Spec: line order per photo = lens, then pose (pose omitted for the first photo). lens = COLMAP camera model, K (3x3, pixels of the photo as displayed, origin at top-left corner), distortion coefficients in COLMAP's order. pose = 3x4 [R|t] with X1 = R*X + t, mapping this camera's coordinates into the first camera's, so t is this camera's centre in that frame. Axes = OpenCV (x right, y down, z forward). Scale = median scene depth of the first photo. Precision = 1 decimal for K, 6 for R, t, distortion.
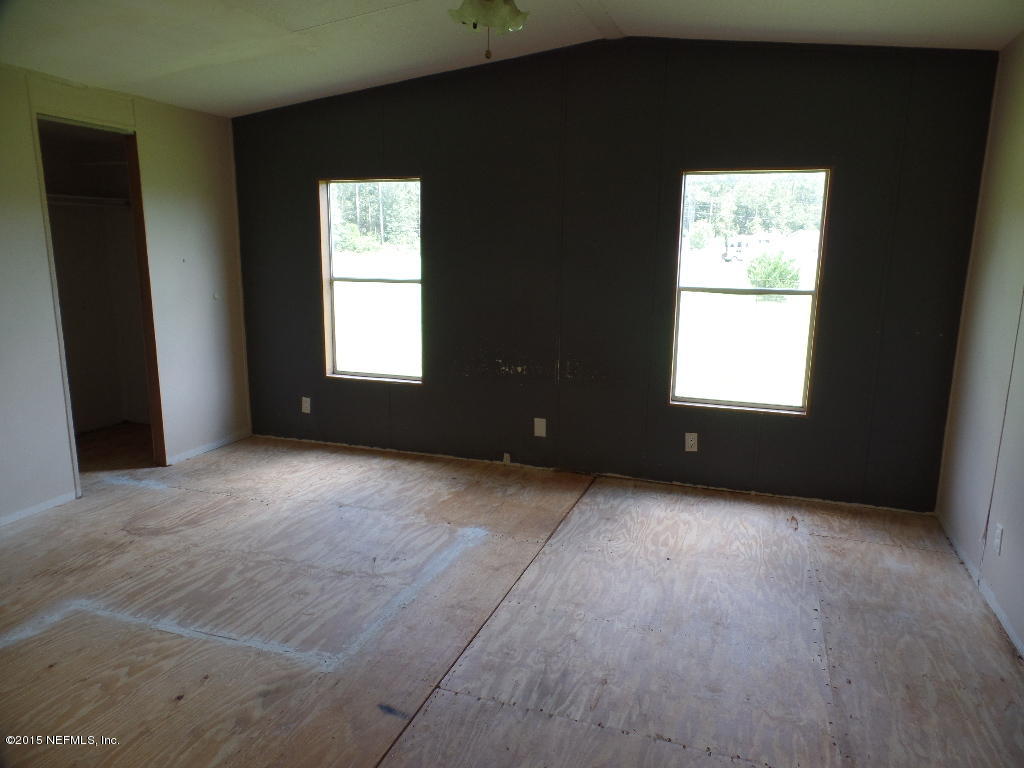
lens RADIAL K [[701.0, 0, 512.0], [0, 701.0, 384.0], [0, 0, 1]] dist [0.003243, 0.087761]
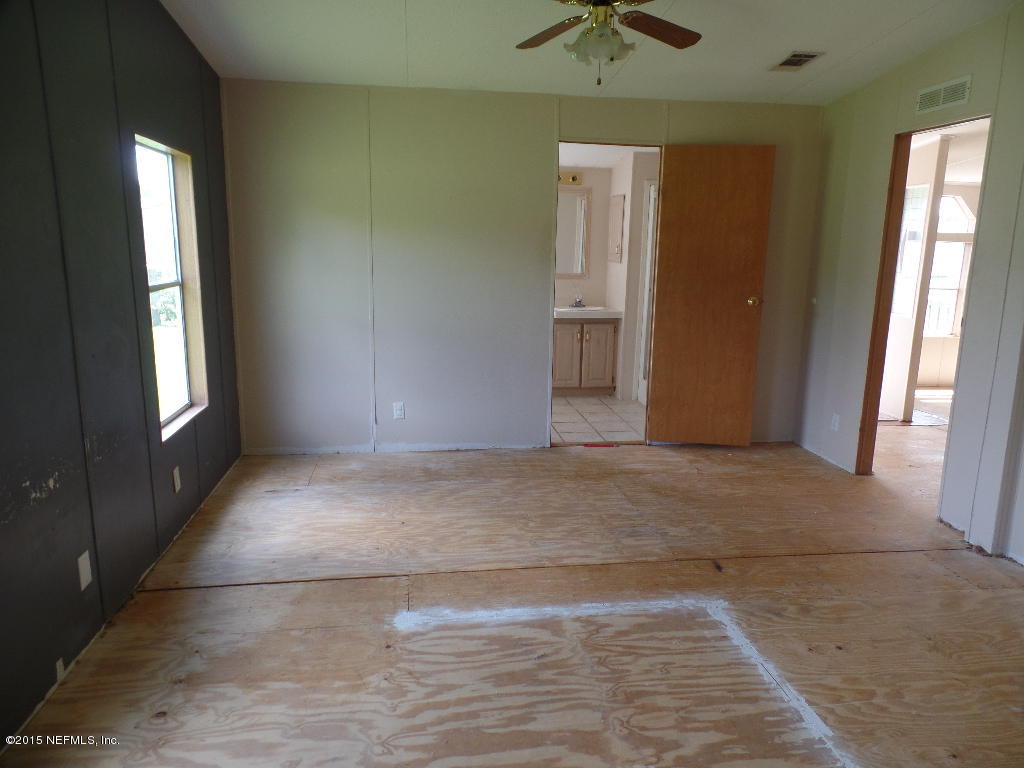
lens RADIAL K [[701.0, 0, 512.0], [0, 701.0, 384.0], [0, 0, 1]] dist [0.003243, 0.087761]
pose [[-0.454932, -0.190473, 0.869918, -0.745399], [0.157152, 0.944356, 0.288956, -0.240304], [-0.876550, 0.268165, -0.399684, 1.181771]]
